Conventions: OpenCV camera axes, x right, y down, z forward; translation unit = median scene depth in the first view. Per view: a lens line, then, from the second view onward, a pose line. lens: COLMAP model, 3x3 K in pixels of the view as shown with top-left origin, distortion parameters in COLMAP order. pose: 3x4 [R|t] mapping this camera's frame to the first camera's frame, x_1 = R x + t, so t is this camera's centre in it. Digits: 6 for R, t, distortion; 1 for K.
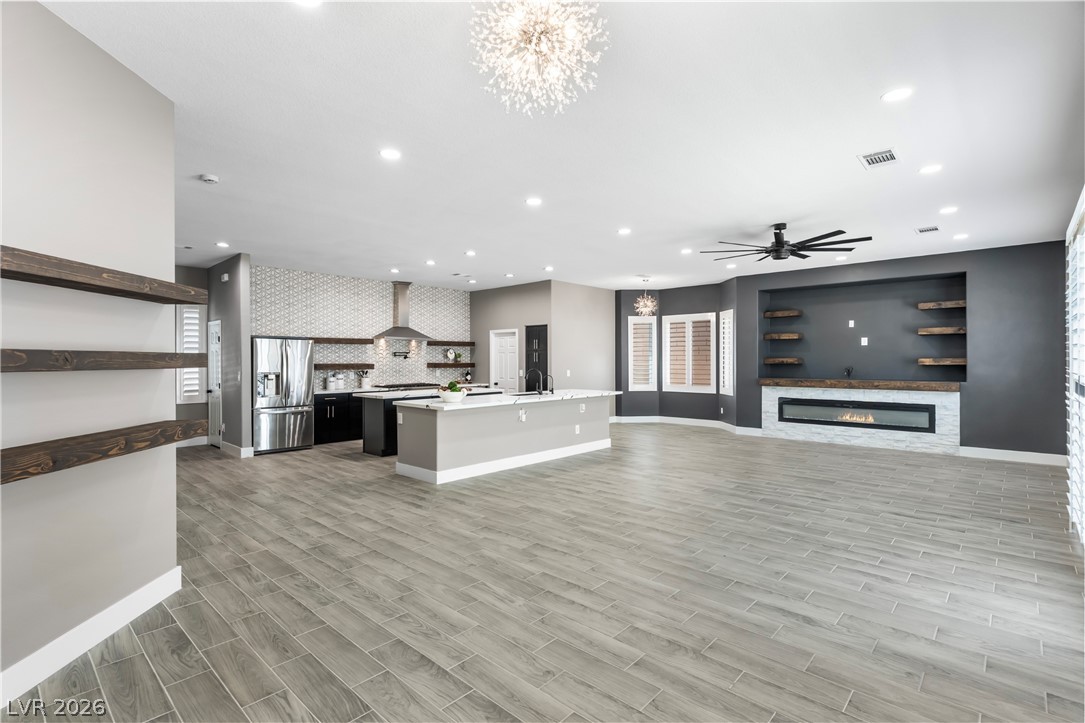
lens RADIAL K [[512.8, 0, 543.5], [0, 512.8, 359.2], [0, 0, 1]] dist [-0.001192, 0.000469]
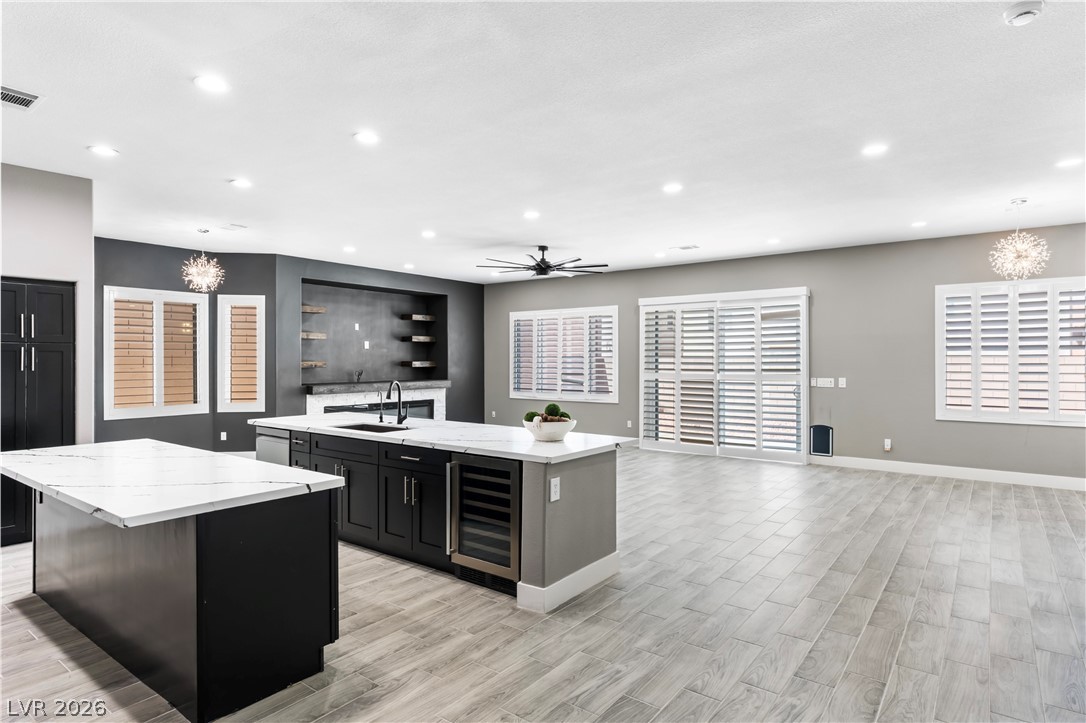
lens RADIAL K [[594.3, 0, 544.0], [0, 594.3, 358.7], [0, 0, 1]] dist [-0.002678, 0.001684]
pose [[-0.094202, 0.003887, 0.995546, -0.556765], [-0.000074, 0.999992, -0.003912, -0.002604], [-0.995553, -0.000442, -0.094201, 0.714439]]
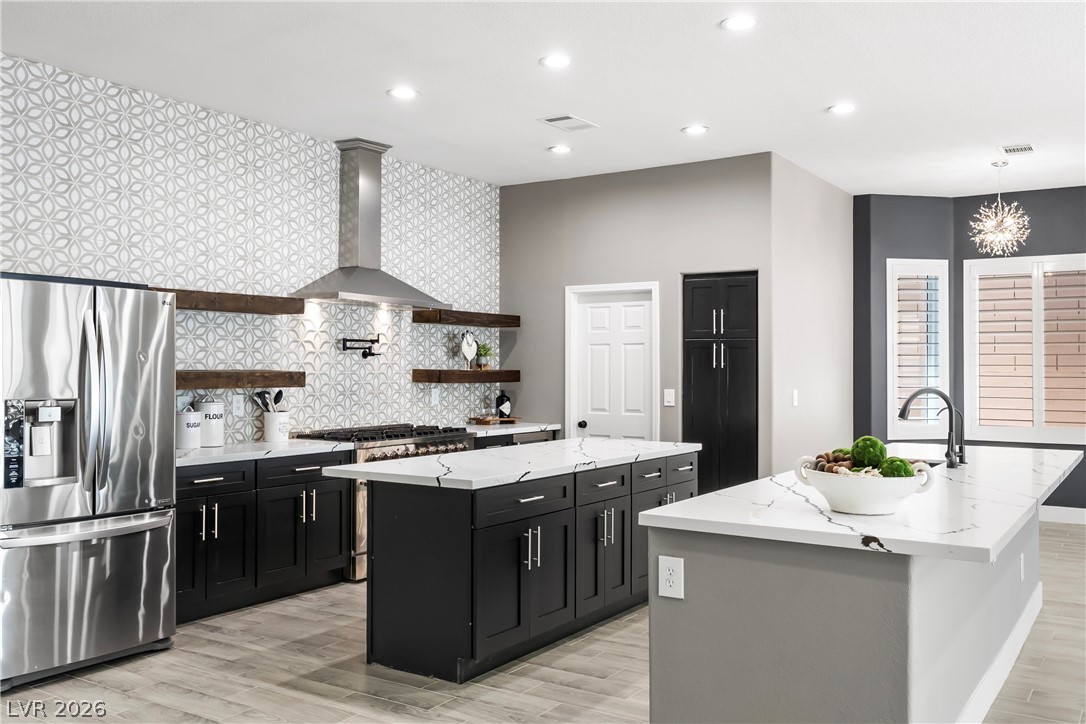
lens RADIAL K [[952.9, 0, 543.0], [0, 952.9, 362.0], [0, 0, 1]] dist [-0.005200, -0.006001]
pose [[0.986556, 0.005714, 0.163325, -0.285909], [-0.005143, 0.999979, -0.003919, 0.004660], [-0.163344, 0.003026, 0.986565, 0.355637]]
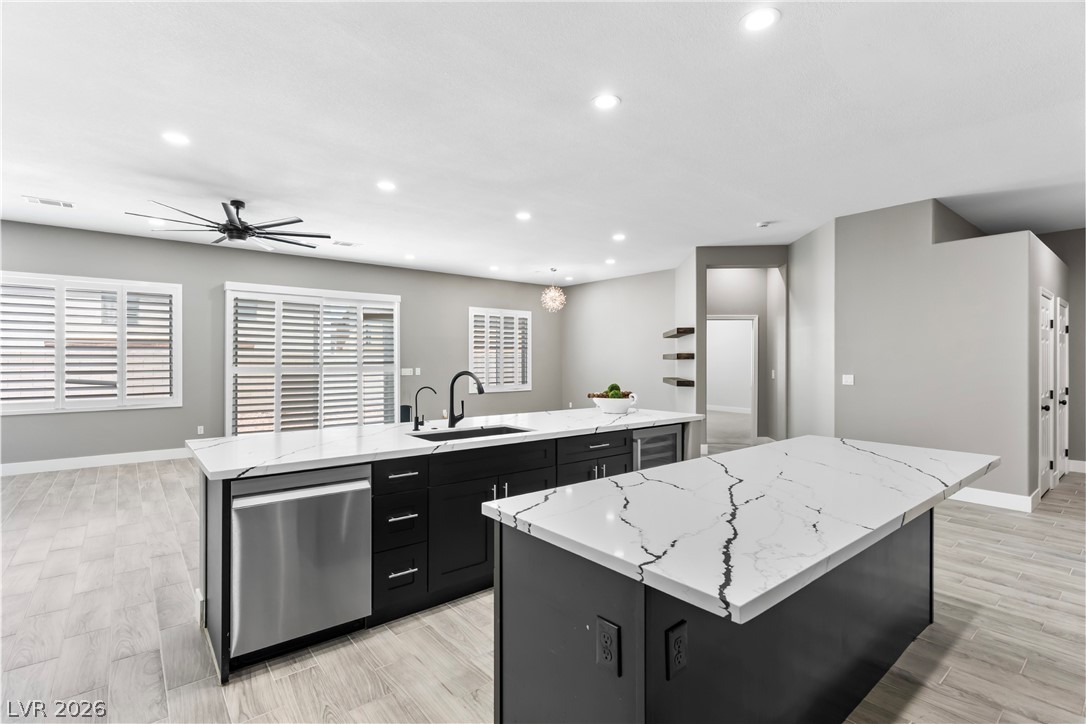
lens RADIAL K [[513.2, 0, 544.0], [0, 513.2, 359.7], [0, 0, 1]] dist [-0.001192, 0.000469]
pose [[-0.990142, 0.000713, 0.140068, -0.120327], [0.000616, 1.000000, -0.000735, 0.006899], [-0.140068, -0.000641, -0.990142, 1.147822]]
